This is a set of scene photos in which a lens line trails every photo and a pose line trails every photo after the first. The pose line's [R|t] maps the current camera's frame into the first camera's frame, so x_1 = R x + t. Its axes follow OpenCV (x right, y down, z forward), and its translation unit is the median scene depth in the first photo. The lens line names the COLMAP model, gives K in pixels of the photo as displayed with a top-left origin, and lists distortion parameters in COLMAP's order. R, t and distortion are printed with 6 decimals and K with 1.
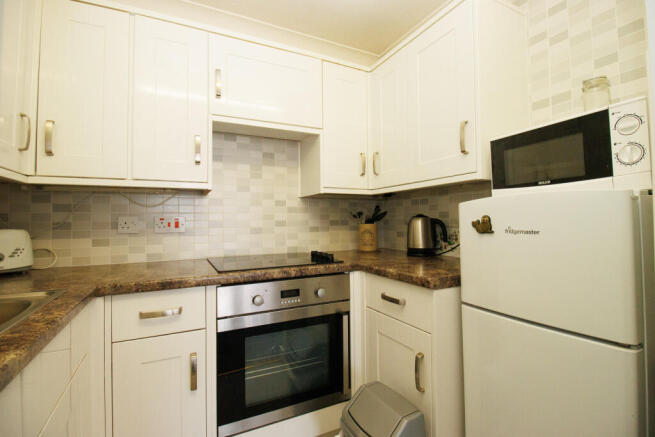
lens RADIAL K [[303.9, 0, 330.6], [0, 303.9, 217.3], [0, 0, 1]] dist [-0.020026, -0.000533]
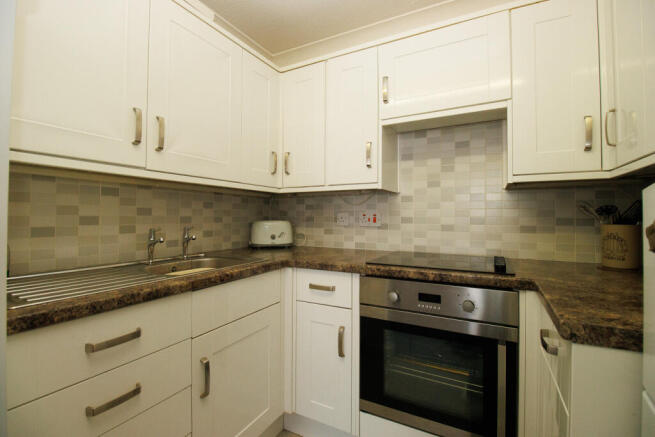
lens RADIAL K [[303.9, 0, 330.6], [0, 303.9, 217.3], [0, 0, 1]] dist [-0.020026, -0.000533]
pose [[0.553308, 0.012435, -0.832884, 0.404240], [-0.000472, 0.999893, 0.014615, -0.002902], [0.832977, -0.007694, 0.553255, 0.225021]]
